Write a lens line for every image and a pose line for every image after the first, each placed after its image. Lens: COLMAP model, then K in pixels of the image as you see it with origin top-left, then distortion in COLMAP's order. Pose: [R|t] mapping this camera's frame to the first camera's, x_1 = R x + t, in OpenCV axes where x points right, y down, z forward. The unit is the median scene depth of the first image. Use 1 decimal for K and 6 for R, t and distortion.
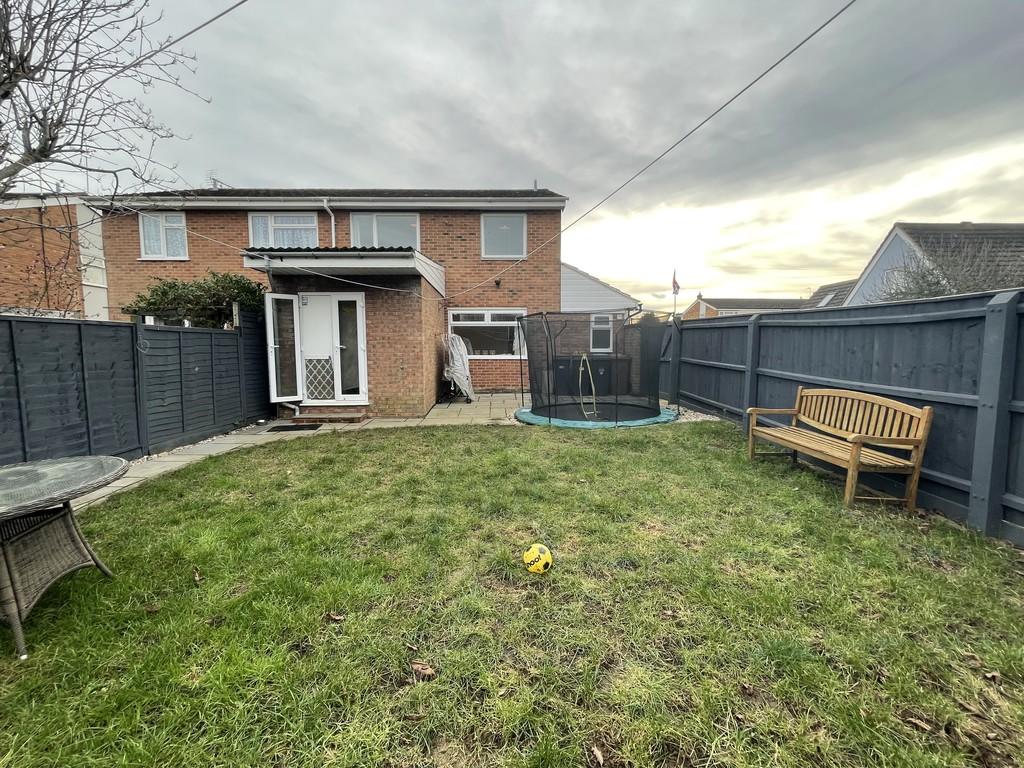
lens RADIAL K [[413.3, 0, 512.0], [0, 413.3, 384.0], [0, 0, 1]] dist [-0.000474, -0.000025]
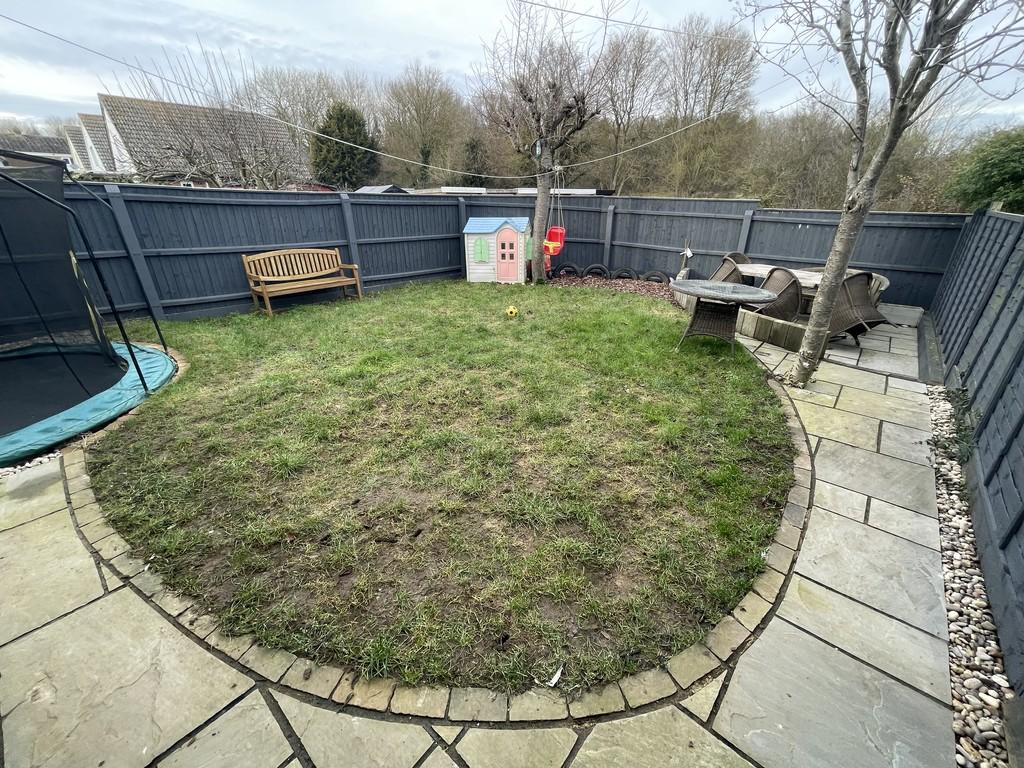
lens RADIAL K [[413.3, 0, 512.0], [0, 413.3, 384.0], [0, 0, 1]] dist [-0.000474, -0.000025]
pose [[-0.747565, -0.260703, 0.610885, -0.503278], [0.070718, 0.883276, 0.463490, -0.109398], [-0.660413, 0.389690, -0.641870, 0.890003]]
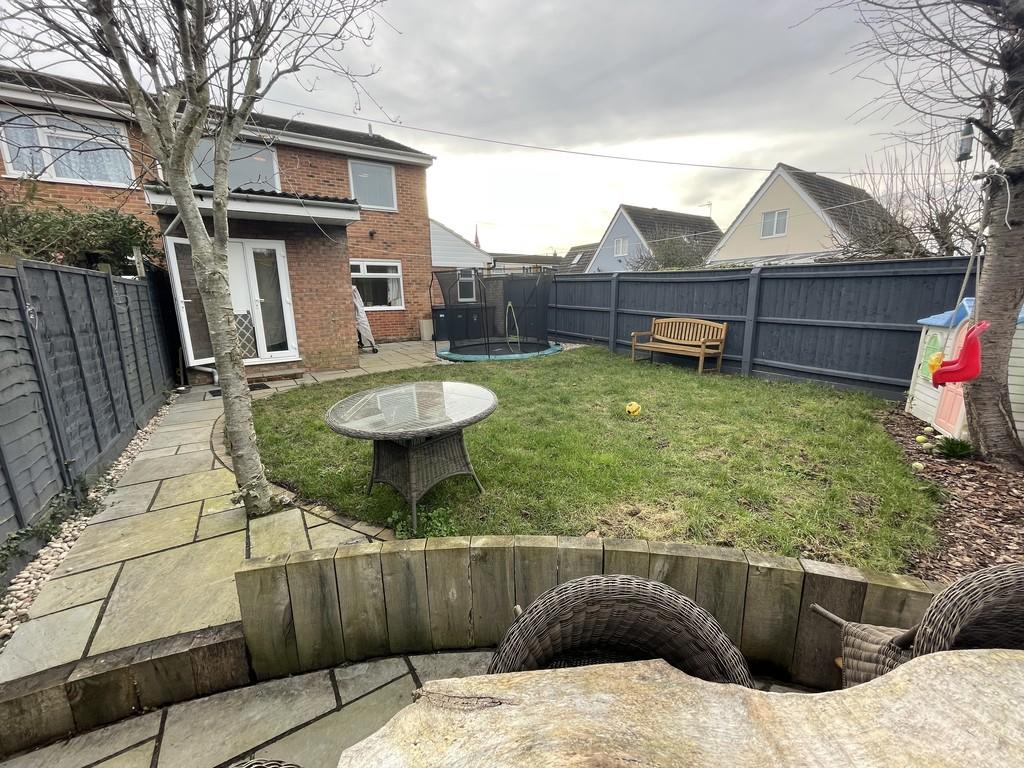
lens RADIAL K [[413.3, 0, 512.0], [0, 413.3, 384.0], [0, 0, 1]] dist [-0.000474, -0.000025]
pose [[0.848539, -0.122105, 0.514851, -0.438820], [0.061815, 0.989223, 0.132731, 0.007795], [-0.525509, -0.080802, 0.846942, -0.094621]]
